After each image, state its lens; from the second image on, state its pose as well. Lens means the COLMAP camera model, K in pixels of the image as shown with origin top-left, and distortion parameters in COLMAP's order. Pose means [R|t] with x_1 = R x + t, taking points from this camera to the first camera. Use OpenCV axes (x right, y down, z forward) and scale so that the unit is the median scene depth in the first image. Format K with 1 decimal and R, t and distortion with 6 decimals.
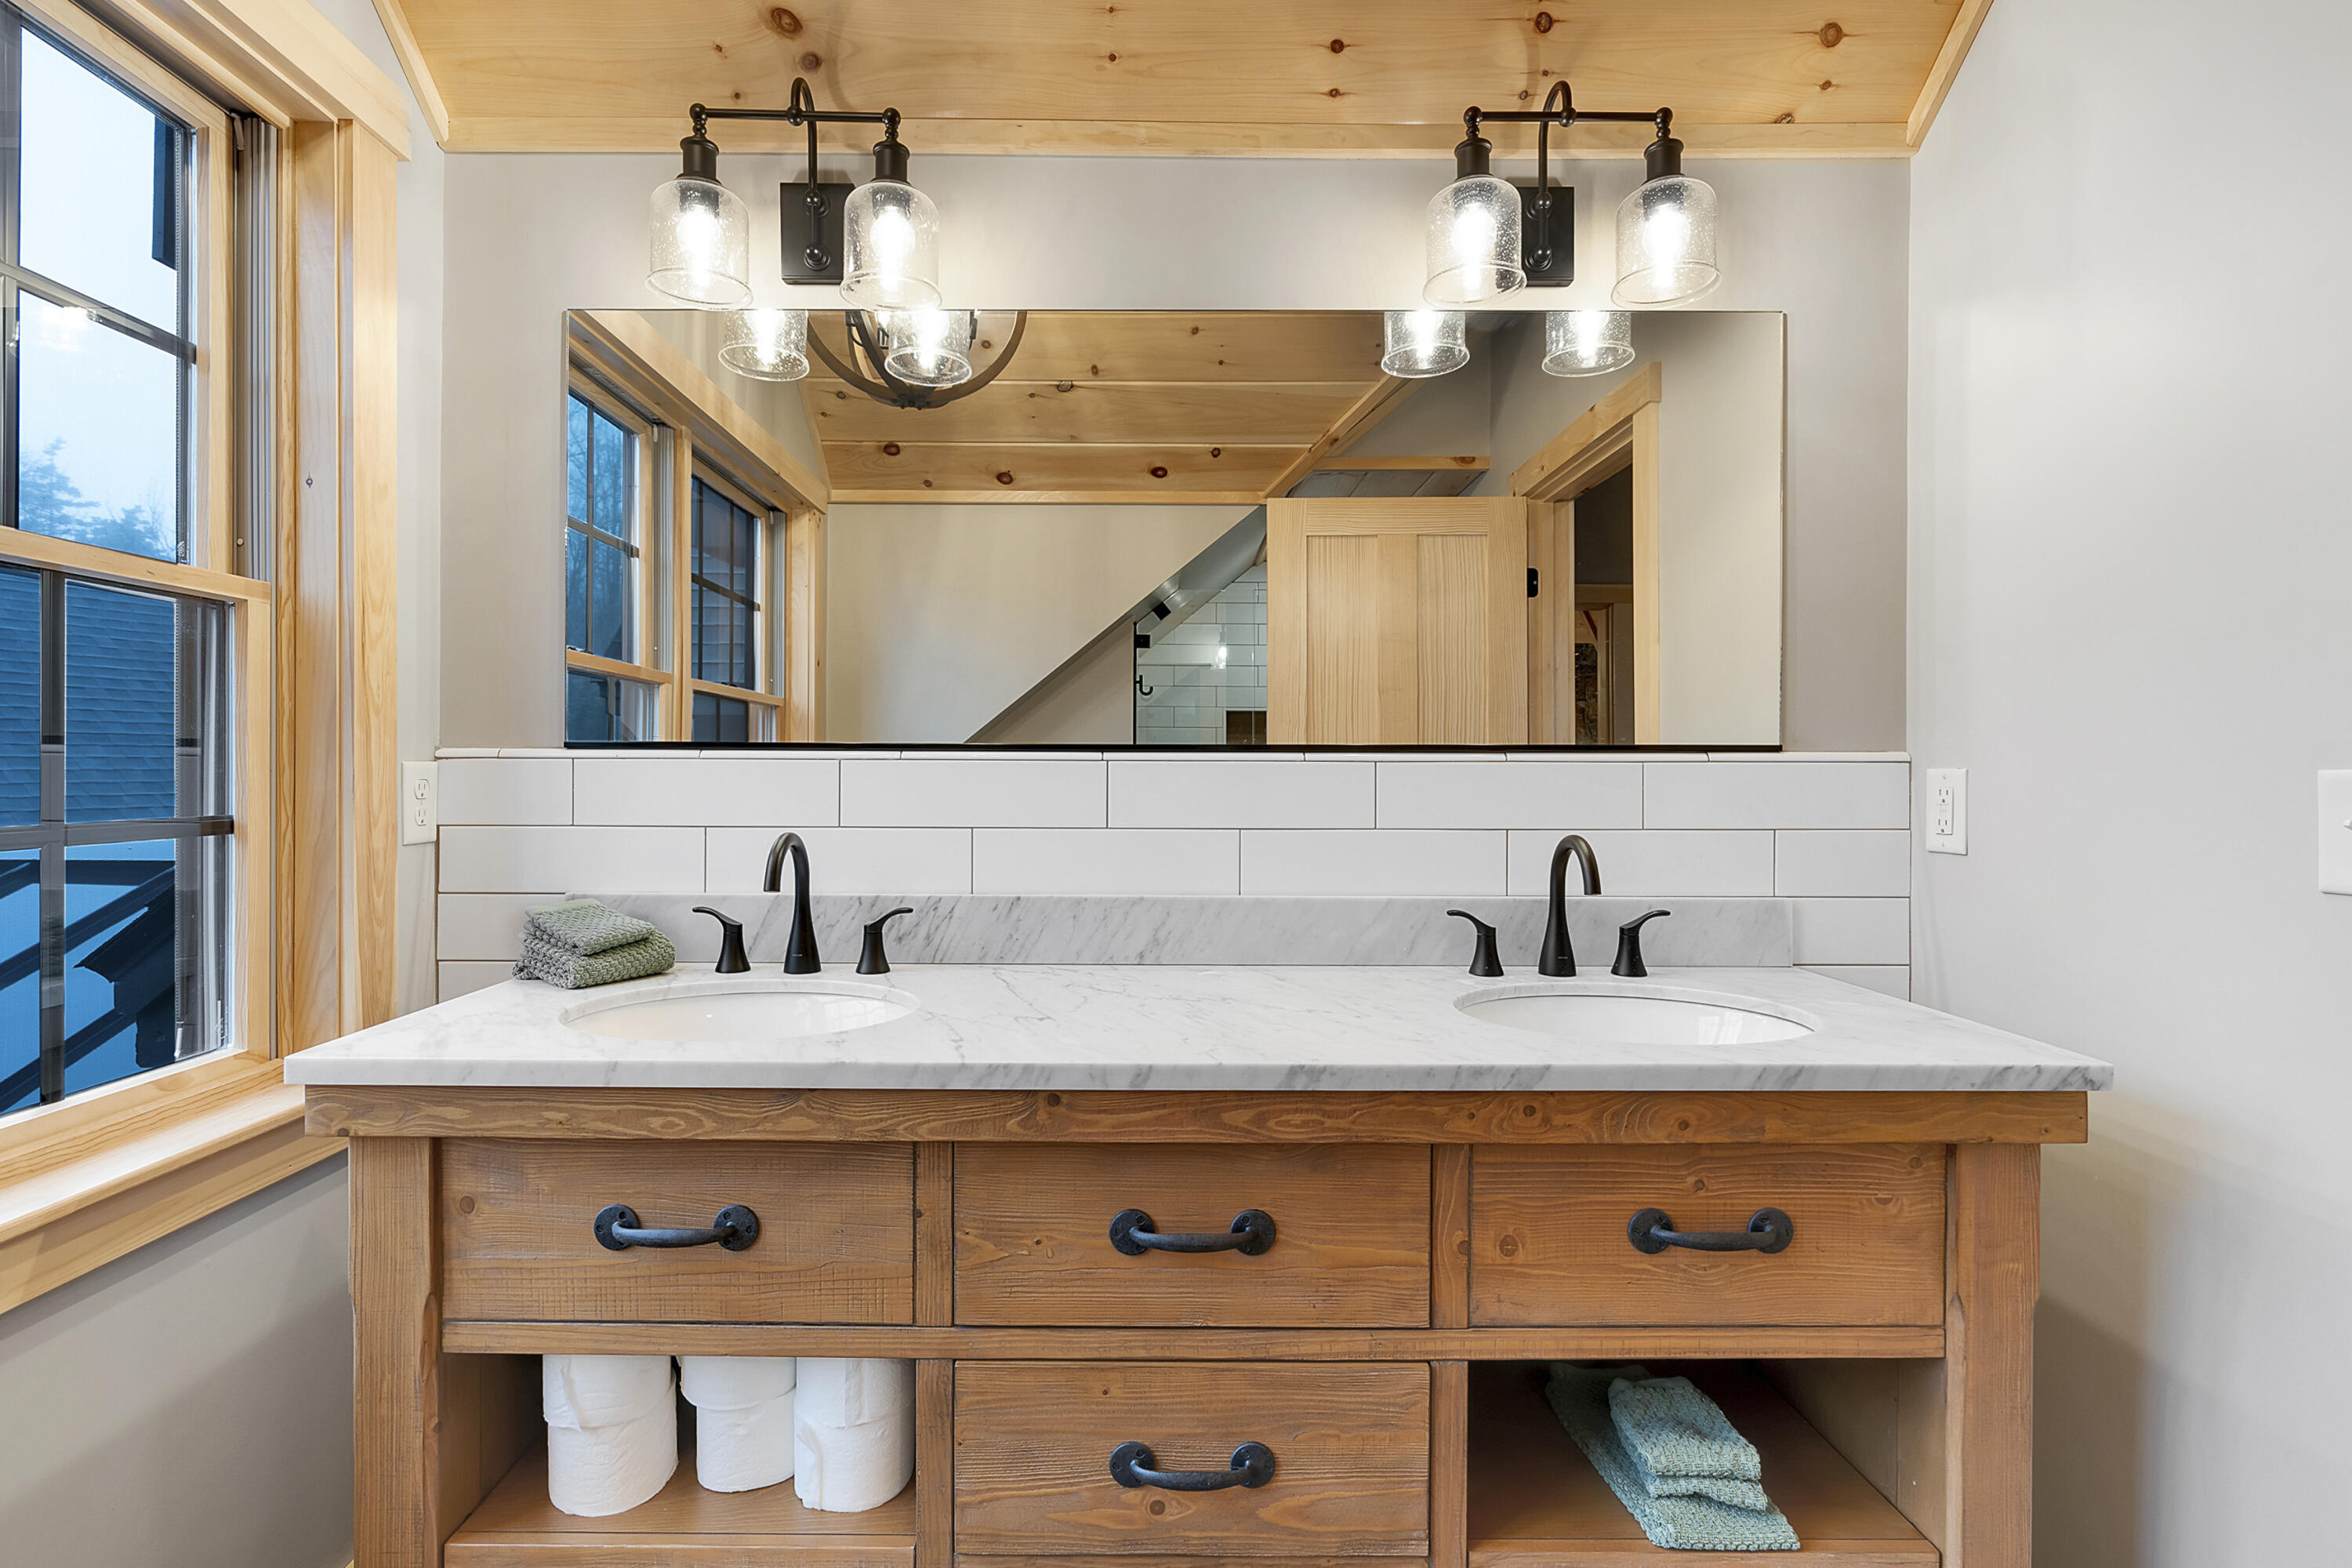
lens RADIAL K [[1106.7, 0, 1171.4], [0, 1106.7, 771.9], [0, 0, 1]] dist [-0.005093, 0.001596]
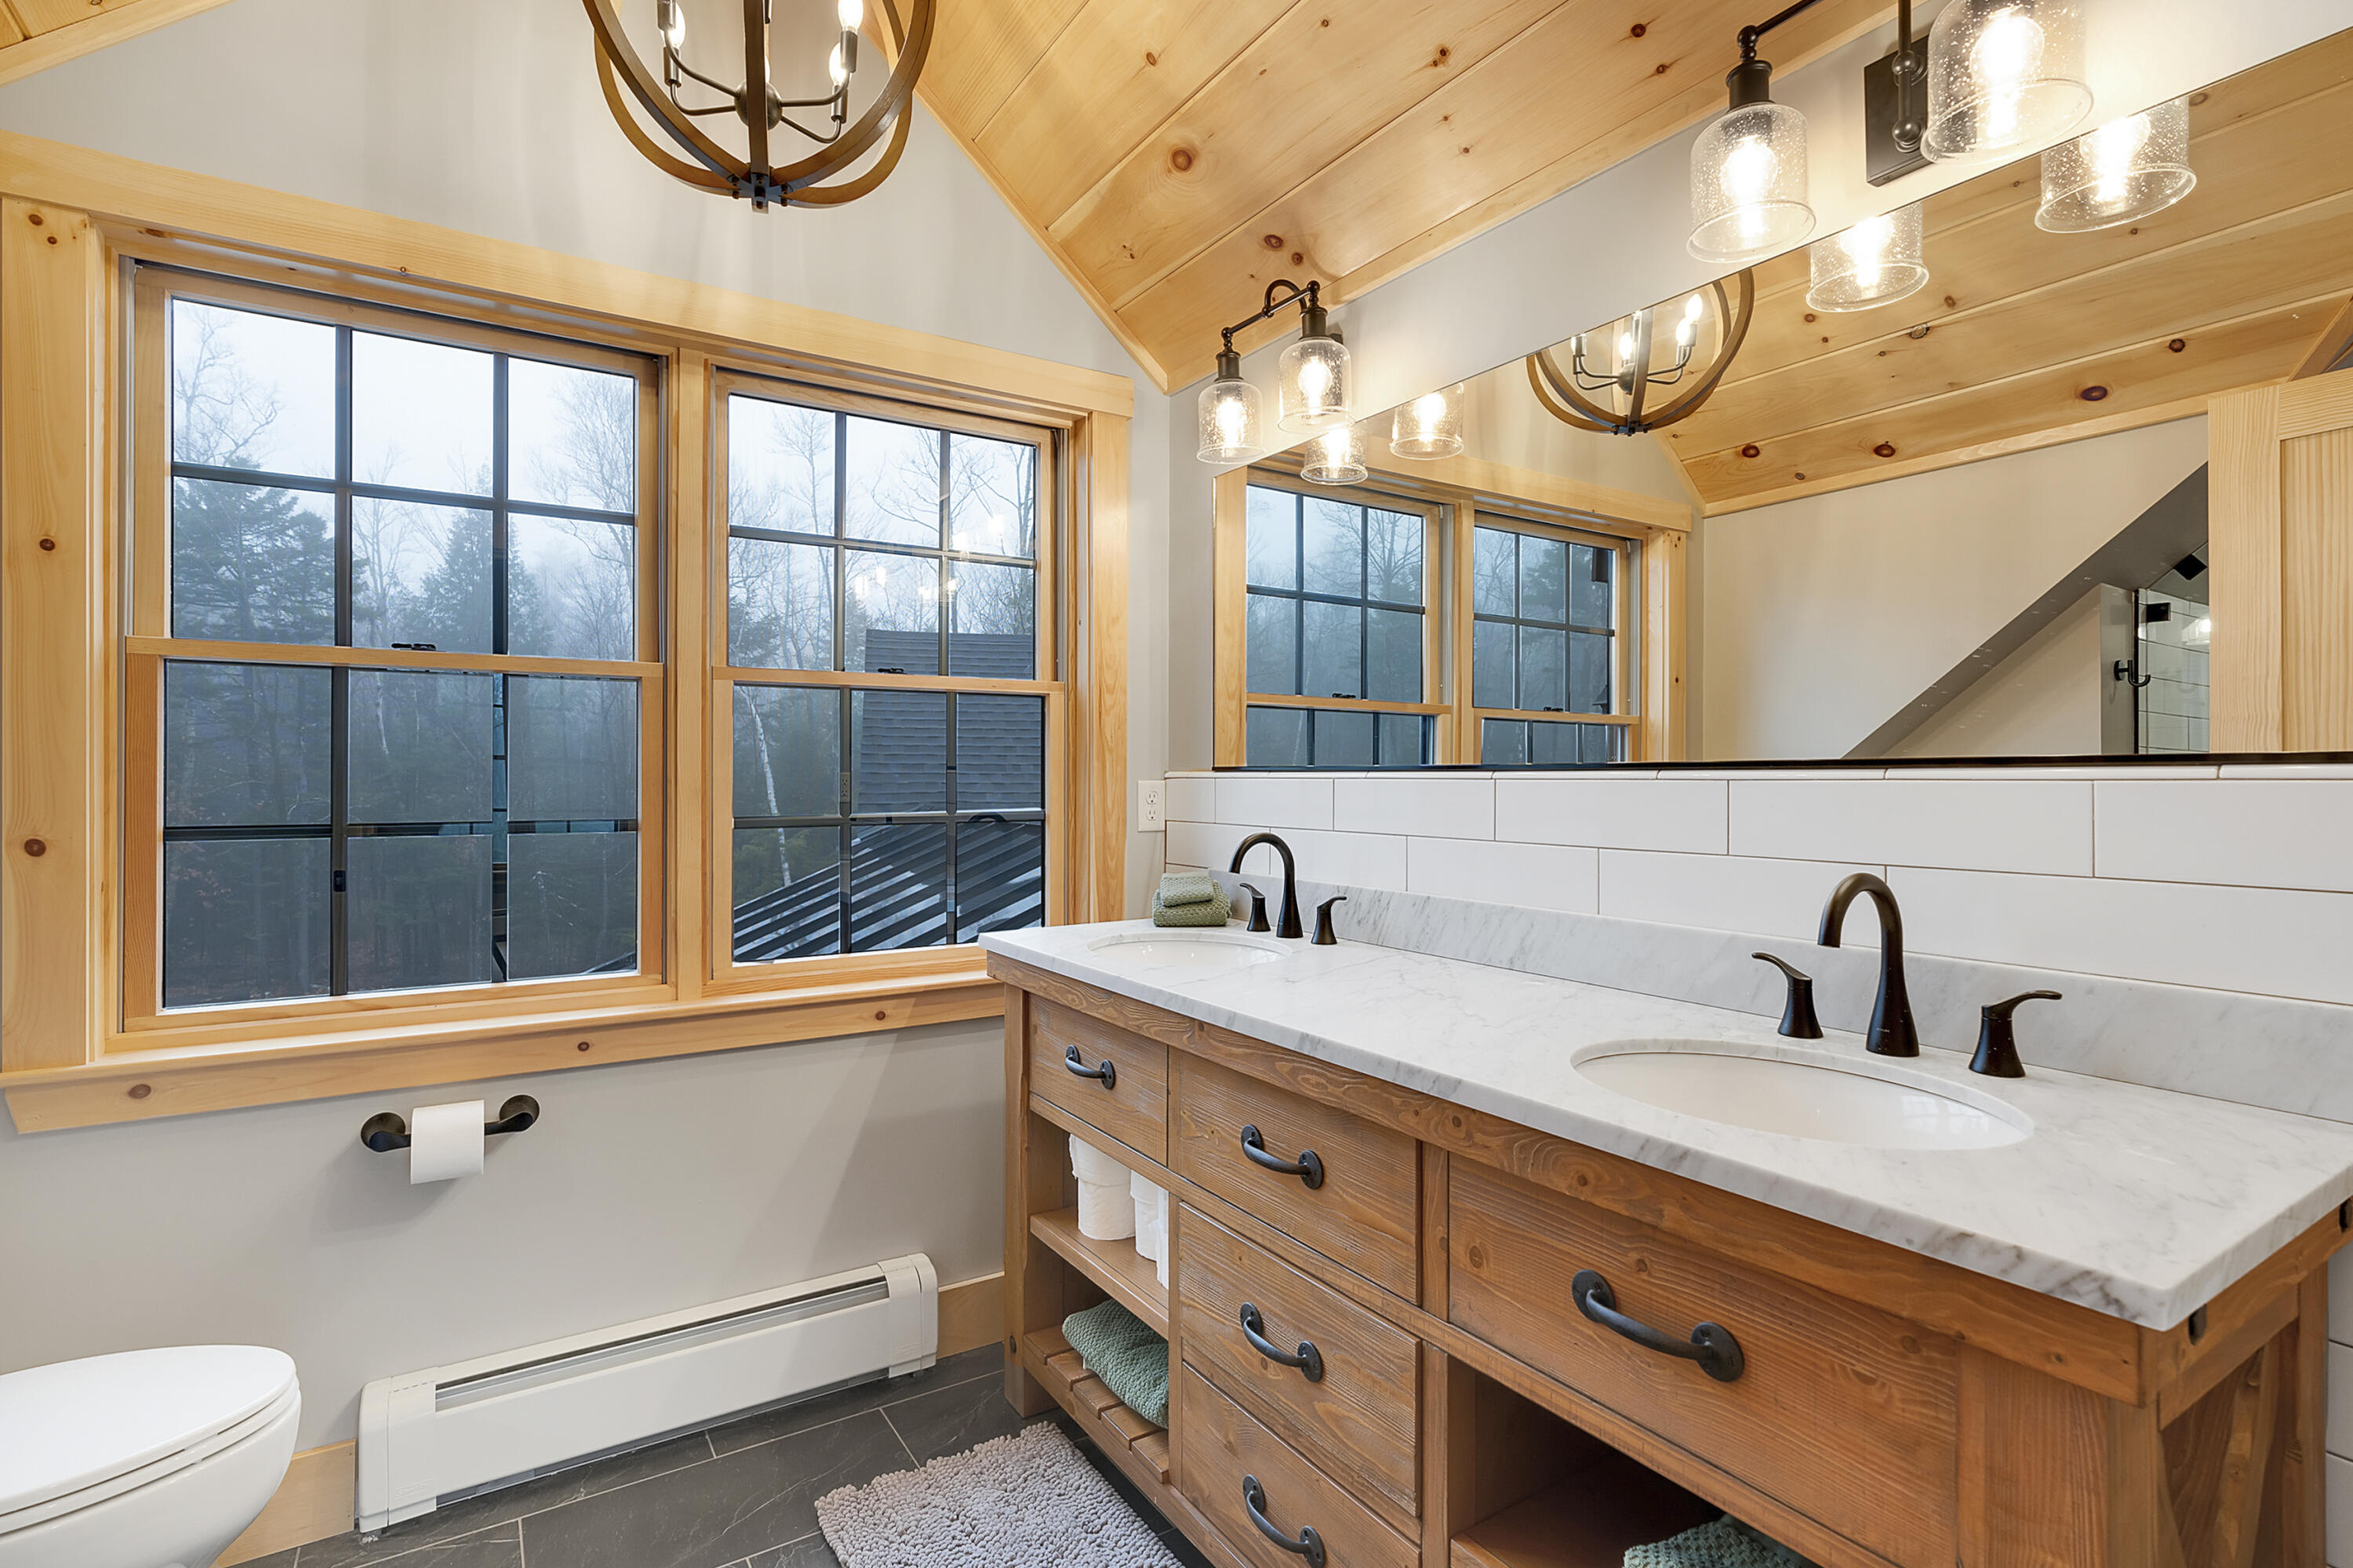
lens RADIAL K [[1107.2, 0, 1163.7], [0, 1107.2, 775.5], [0, 0, 1]] dist [-0.005093, 0.001596]
pose [[0.539448, -0.004323, -0.842008, 0.758019], [-0.002872, 0.999972, -0.006974, -0.006270], [0.842014, 0.006180, 0.539420, 0.152071]]
